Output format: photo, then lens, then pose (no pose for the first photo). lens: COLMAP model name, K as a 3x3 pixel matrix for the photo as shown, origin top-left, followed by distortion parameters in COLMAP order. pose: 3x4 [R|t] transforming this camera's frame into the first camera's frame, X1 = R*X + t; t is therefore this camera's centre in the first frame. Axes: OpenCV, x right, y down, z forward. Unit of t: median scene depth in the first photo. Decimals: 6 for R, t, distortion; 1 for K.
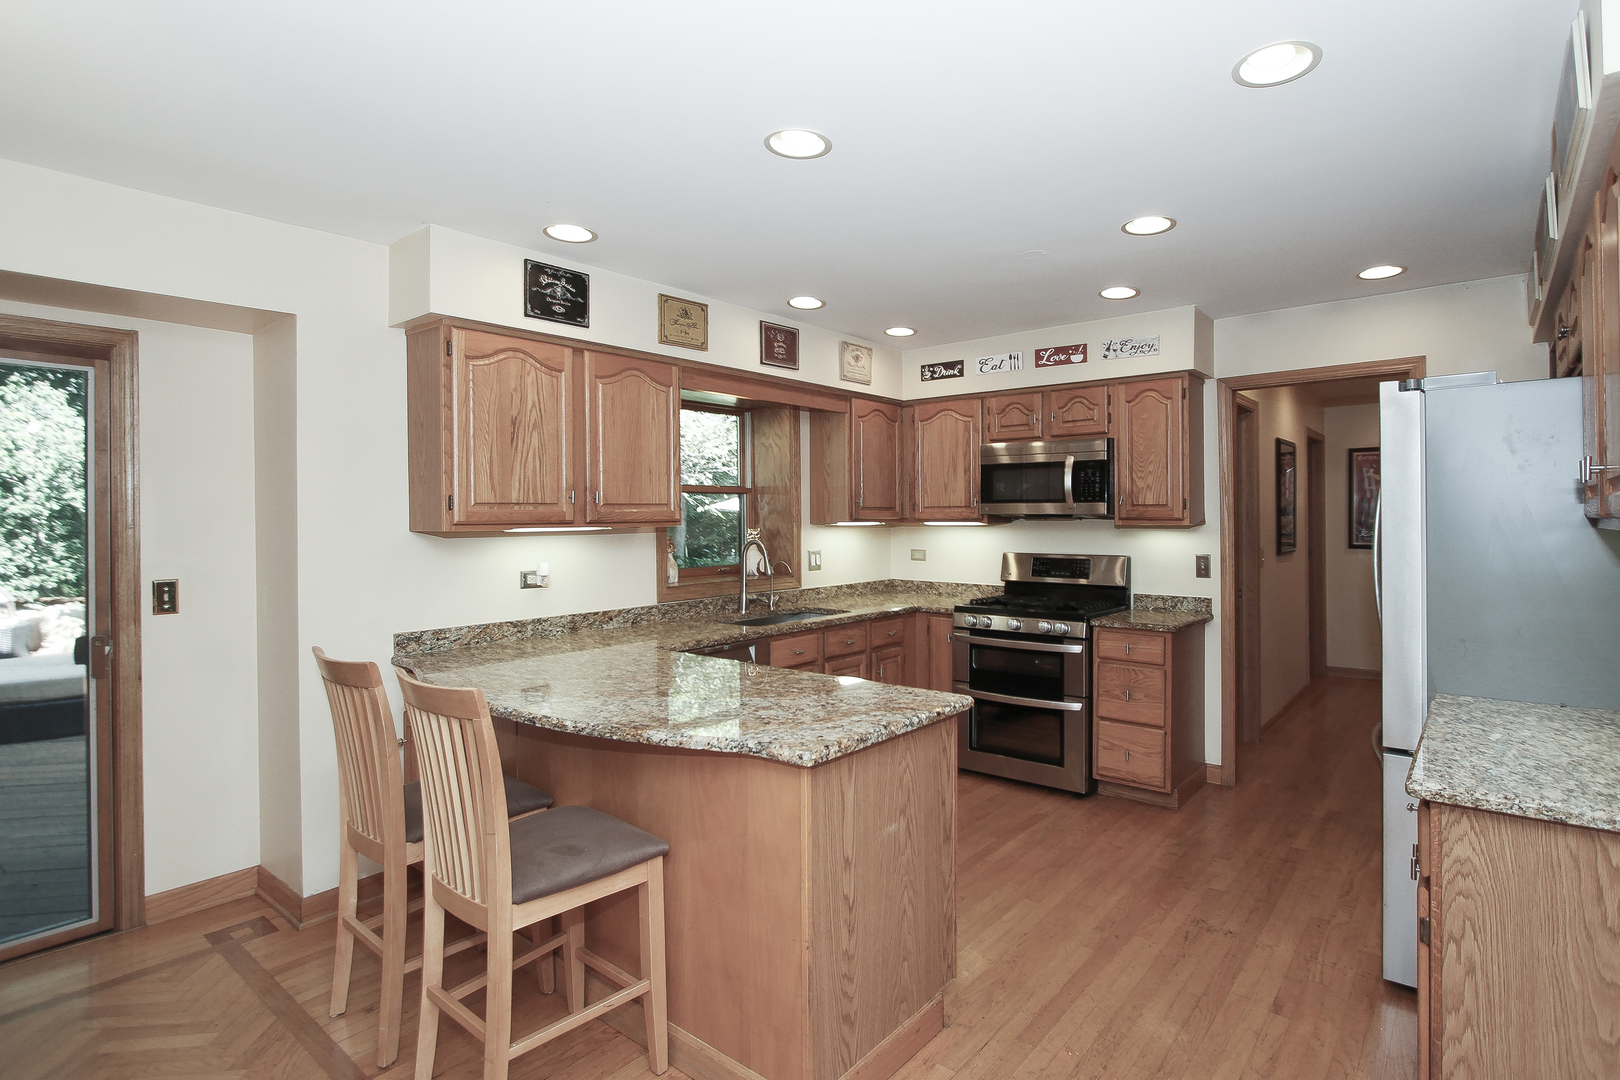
lens RADIAL K [[793.5, 0, 812.1], [0, 793.5, 510.6], [0, 0, 1]] dist [-0.005109, -0.000182]
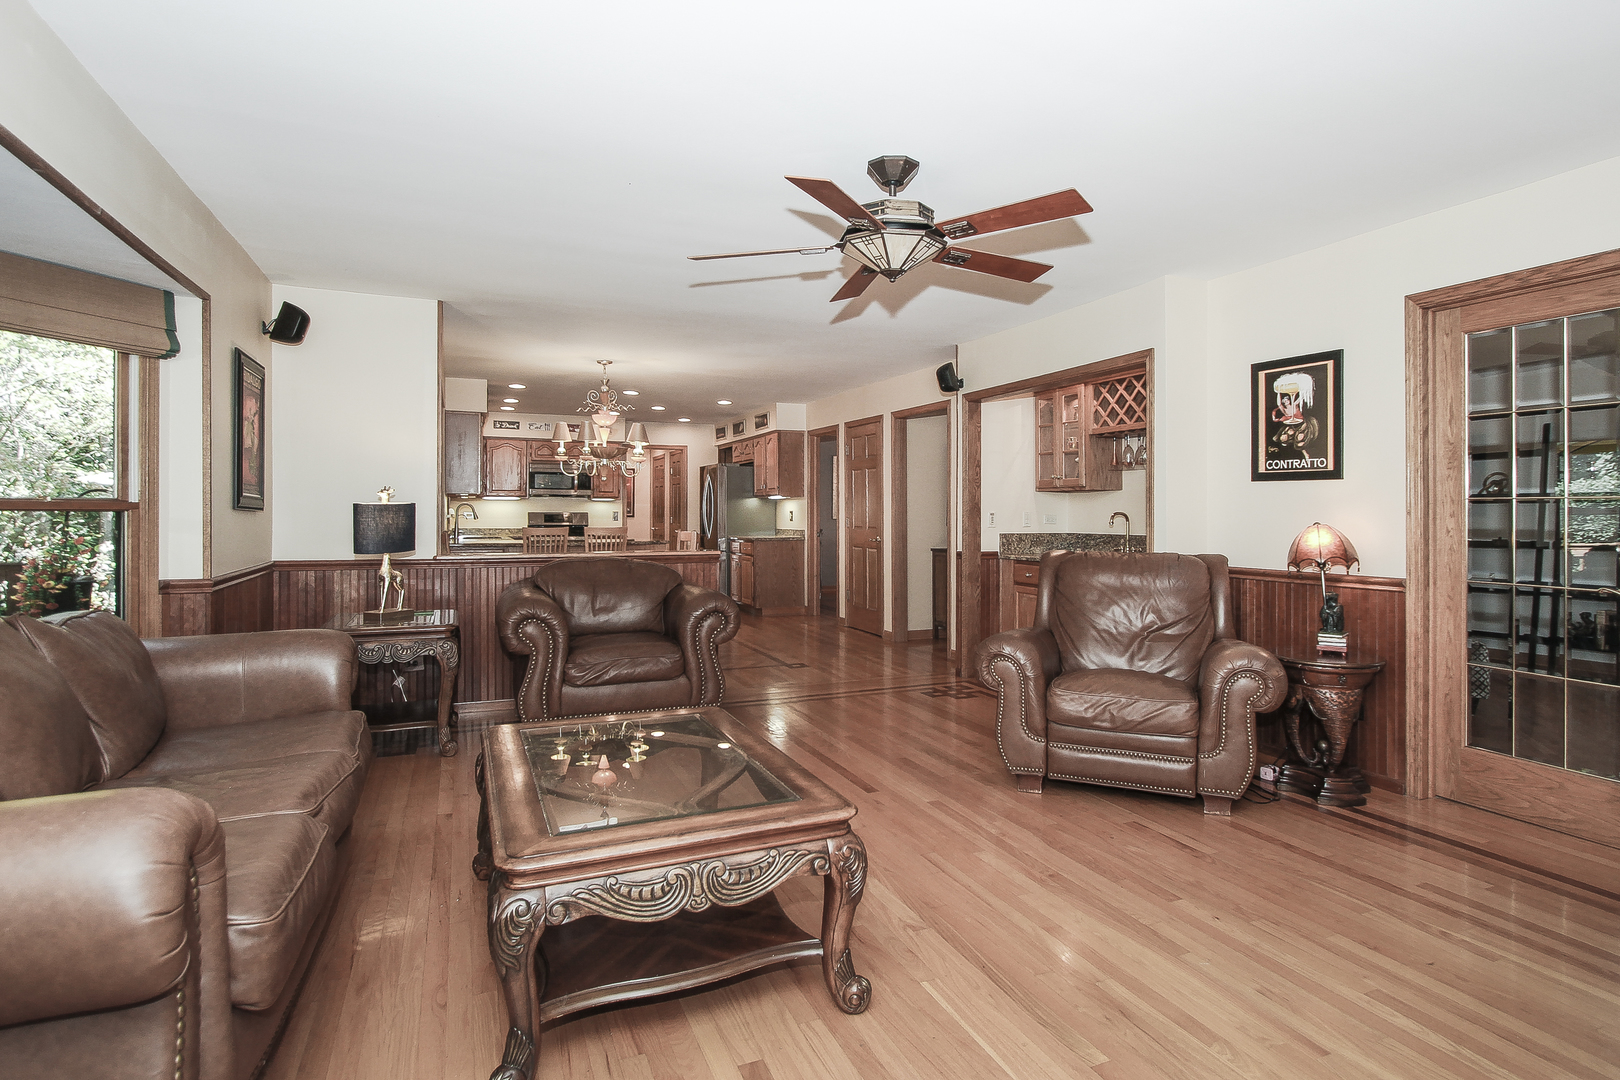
lens RADIAL K [[793.5, 0, 812.1], [0, 793.5, 510.6], [0, 0, 1]] dist [-0.005109, -0.000182]
pose [[0.449722, 0.010588, 0.893106, -1.543843], [-0.008334, 0.999936, -0.007657, 0.066295], [-0.893130, -0.004000, 0.449782, -0.754357]]
